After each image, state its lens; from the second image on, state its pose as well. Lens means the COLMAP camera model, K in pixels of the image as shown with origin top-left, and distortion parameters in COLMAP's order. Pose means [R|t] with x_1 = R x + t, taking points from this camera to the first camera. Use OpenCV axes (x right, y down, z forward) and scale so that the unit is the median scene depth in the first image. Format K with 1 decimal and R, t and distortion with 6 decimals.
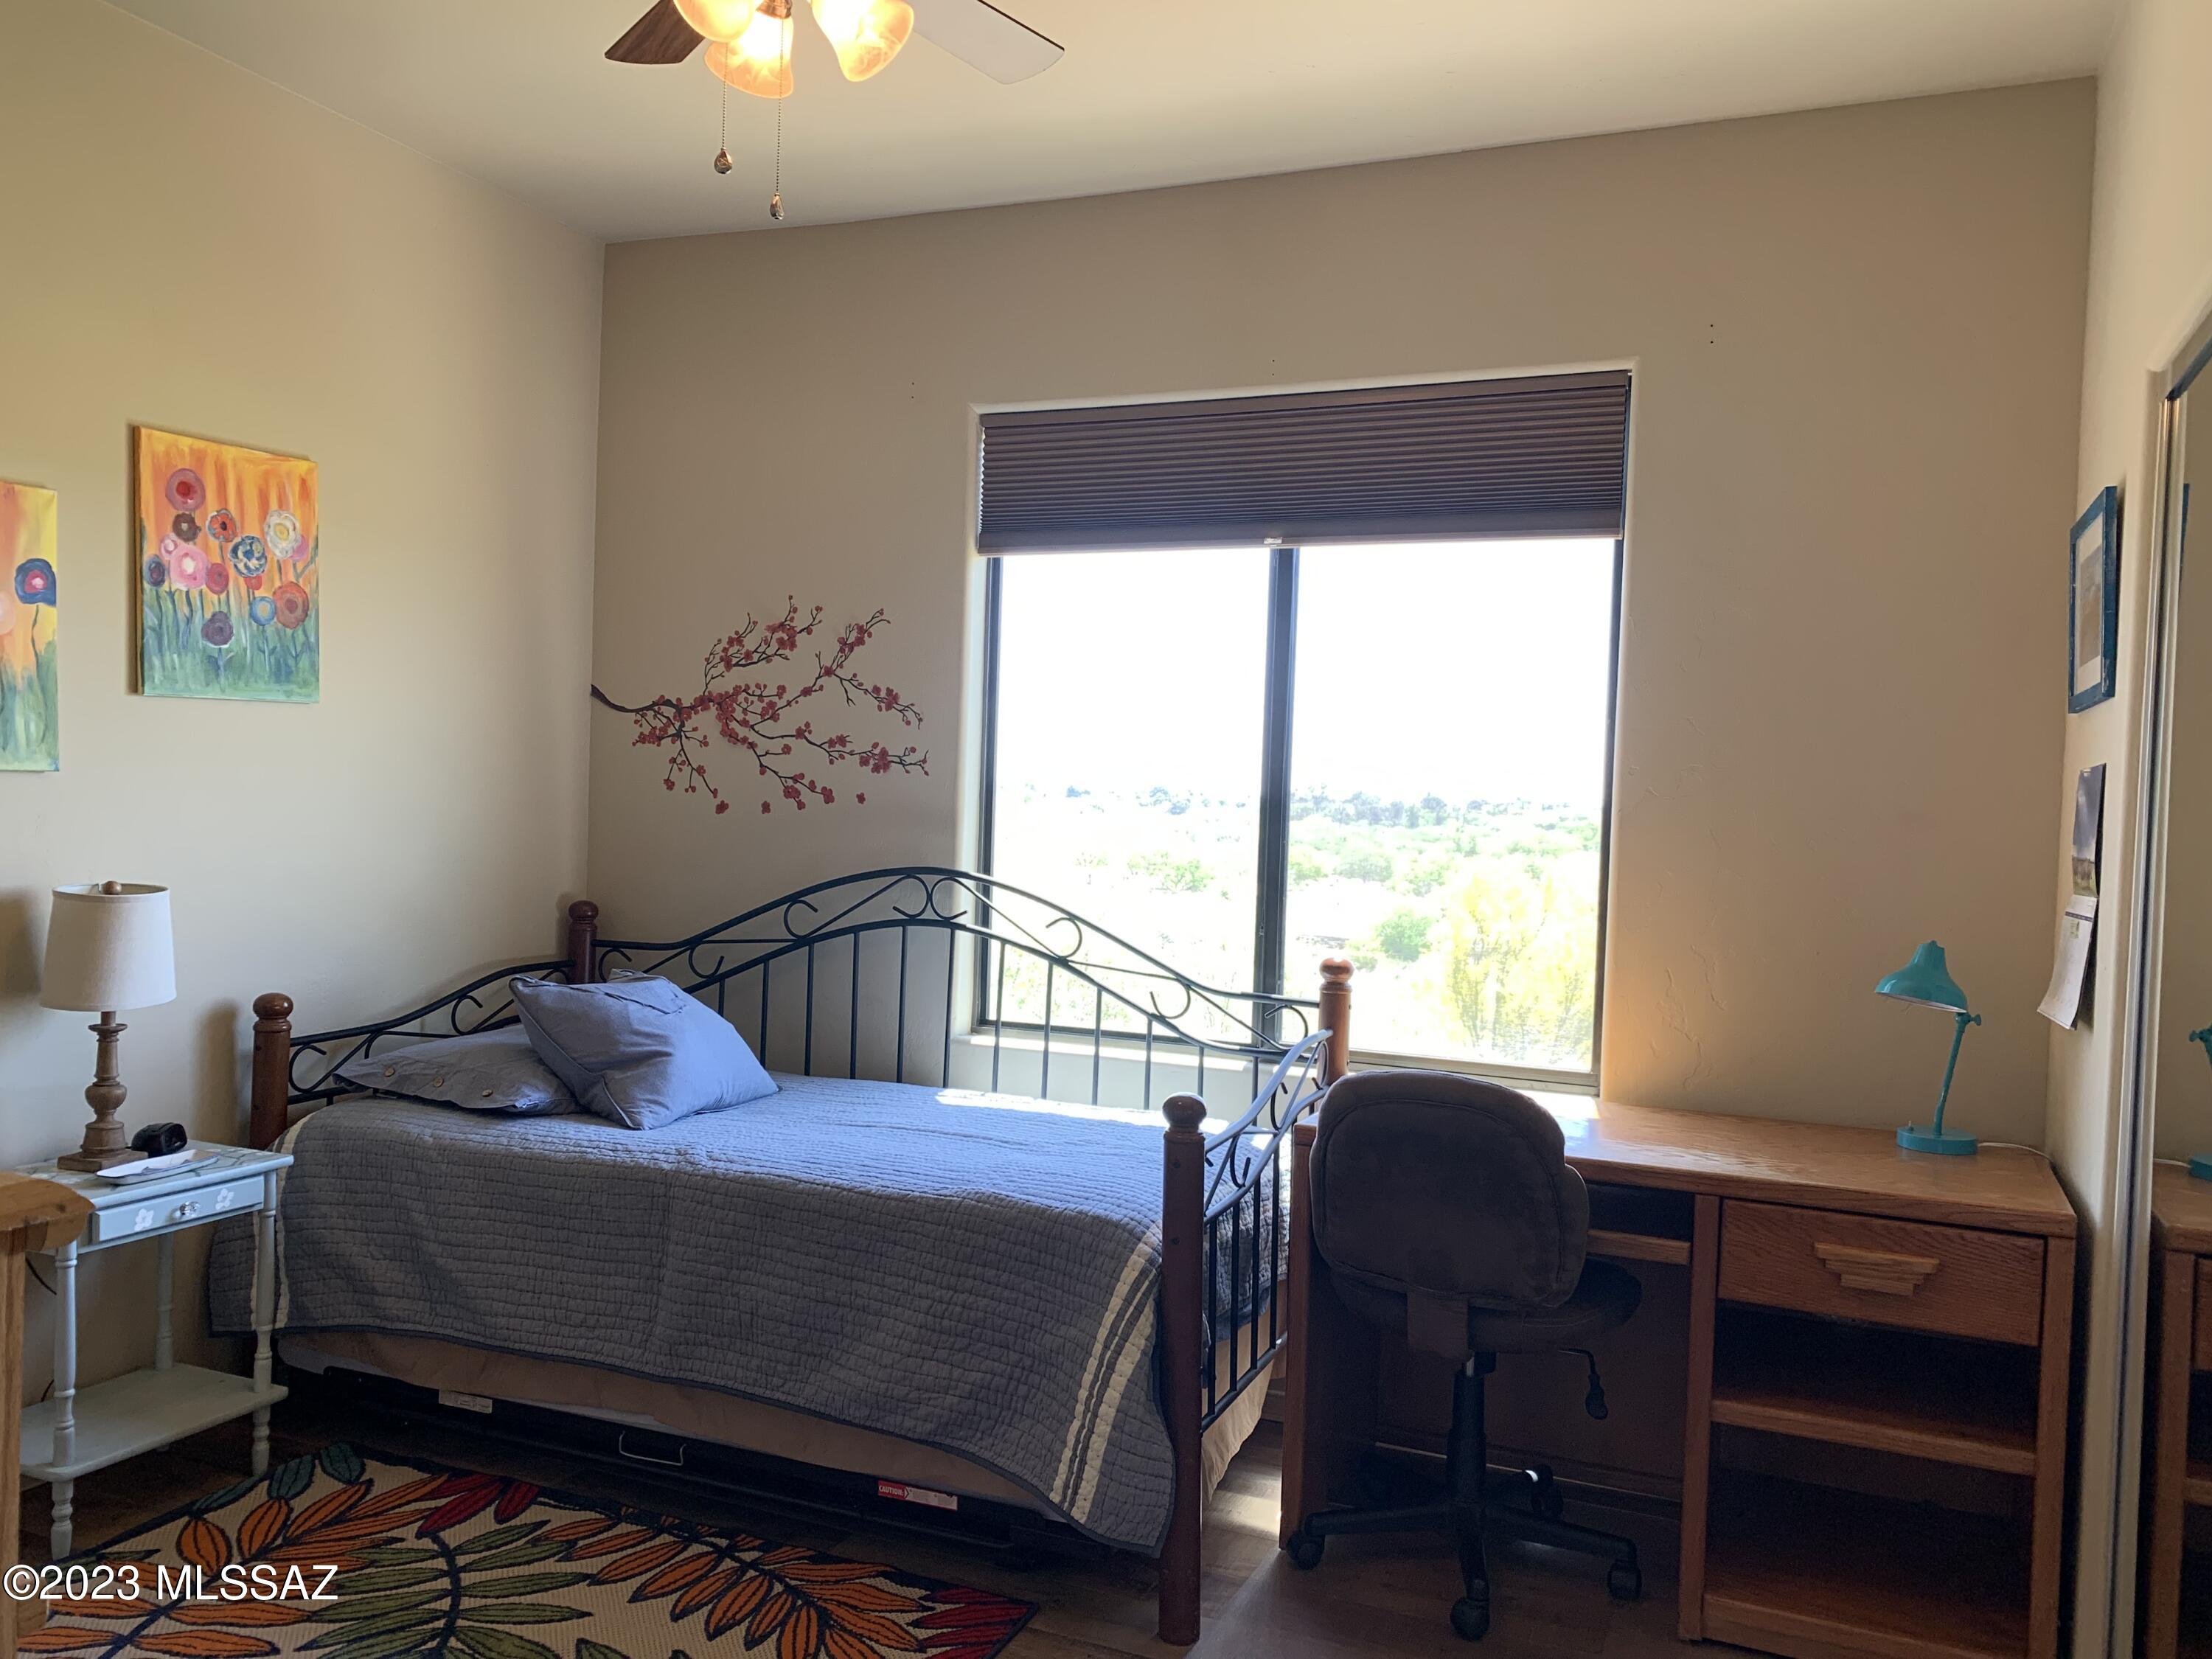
lens RADIAL K [[1708.2, 0, 1105.6], [0, 1708.2, 839.2], [0, 0, 1]] dist [0.080255, -0.073659]
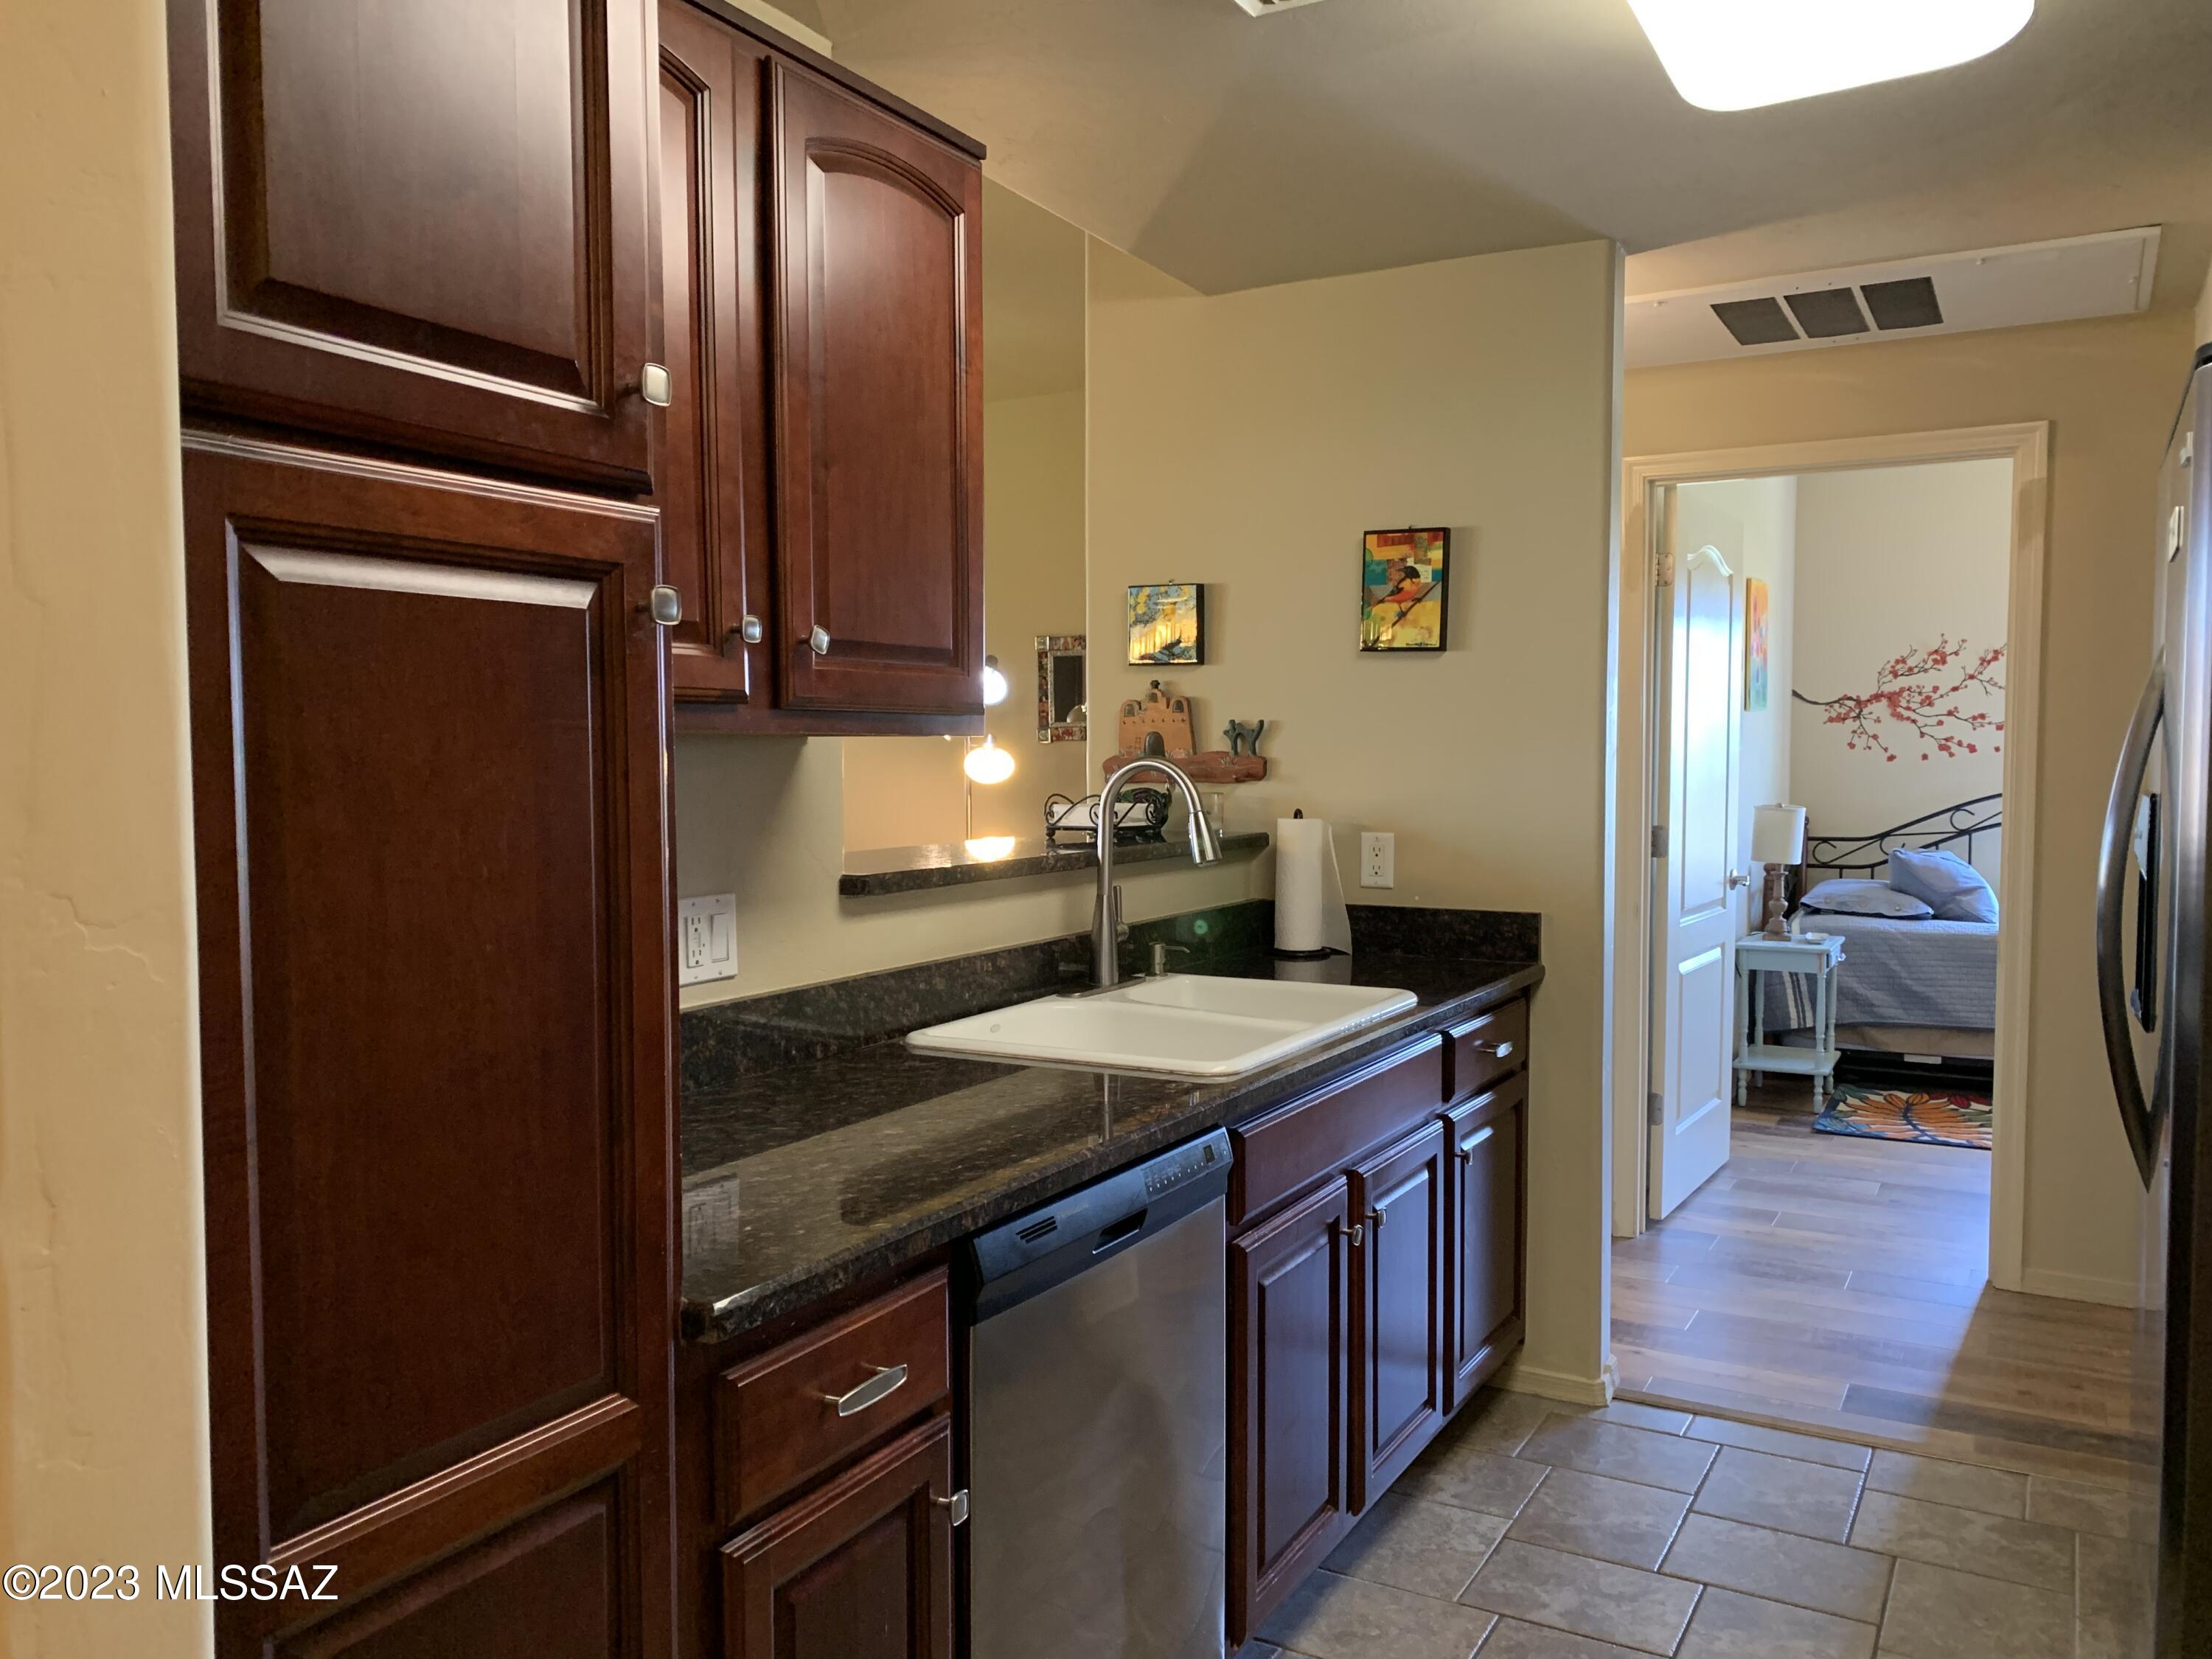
lens RADIAL K [[1708.2, 0, 1100.4], [0, 1708.2, 850.3], [0, 0, 1]] dist [0.080255, -0.073659]
pose [[0.995393, -0.030495, -0.090903, -0.873024], [0.033499, 0.998936, 0.031708, -0.007506], [0.089839, -0.034607, 0.995355, -0.823681]]
